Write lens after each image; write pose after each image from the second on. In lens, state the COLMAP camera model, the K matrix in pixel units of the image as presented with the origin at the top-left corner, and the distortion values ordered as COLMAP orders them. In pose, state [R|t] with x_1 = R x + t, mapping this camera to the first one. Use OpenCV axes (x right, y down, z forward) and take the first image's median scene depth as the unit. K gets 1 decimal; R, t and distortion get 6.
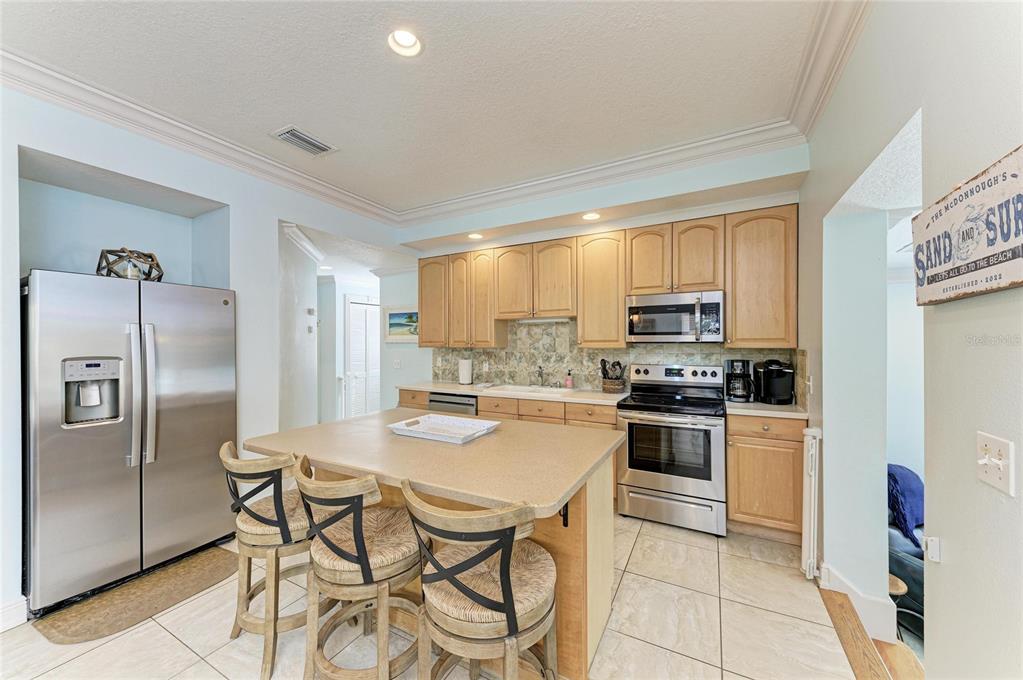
lens RADIAL K [[373.1, 0, 513.1], [0, 373.1, 340.5], [0, 0, 1]] dist [0.014943, -0.004010]
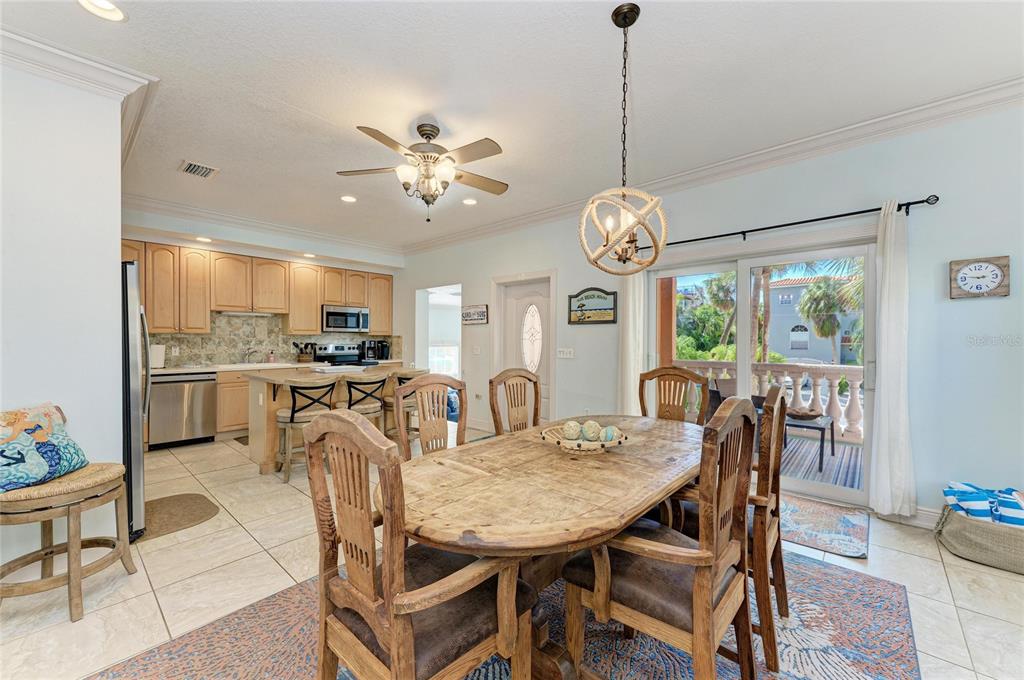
lens RADIAL K [[397.5, 0, 513.5], [0, 397.5, 339.1], [0, 0, 1]] dist [0.010206, 0.000179]
pose [[0.229608, 0.004683, 0.973272, -1.300747], [-0.011354, 0.999933, -0.002133, 0.034532], [-0.973217, -0.010561, 0.229646, -0.295007]]
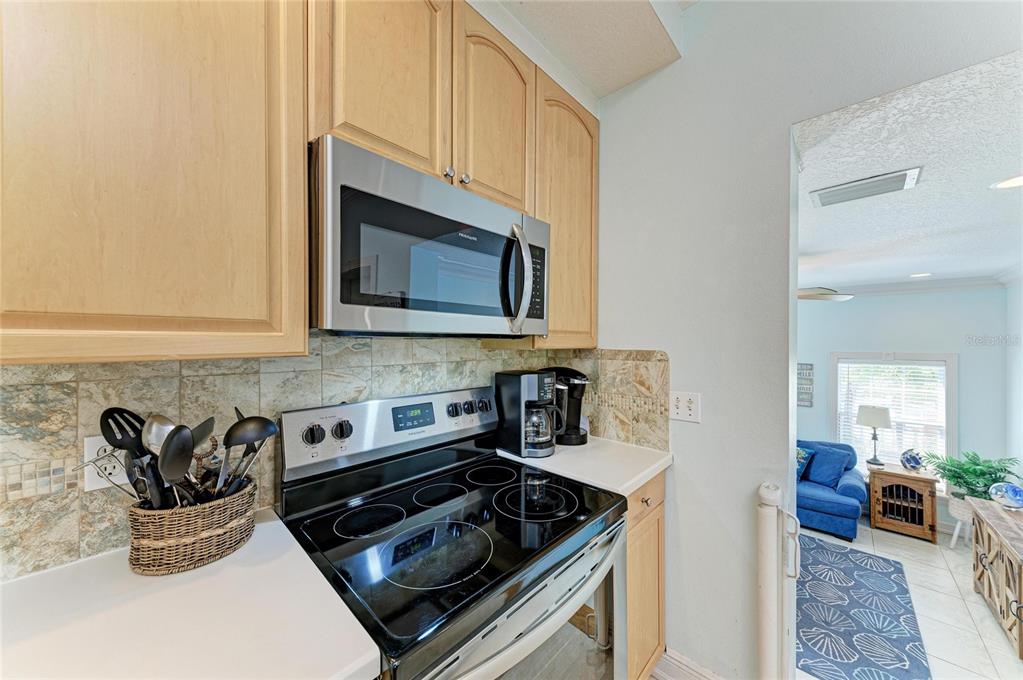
lens RADIAL K [[348.2, 0, 516.0], [0, 348.2, 342.5], [0, 0, 1]] dist [0.011270, -0.001878]
pose [[0.257902, 0.004878, 0.966159, 0.116039], [-0.010648, 0.999941, -0.002206, 0.011041], [-0.966112, -0.009719, 0.257939, 0.812879]]
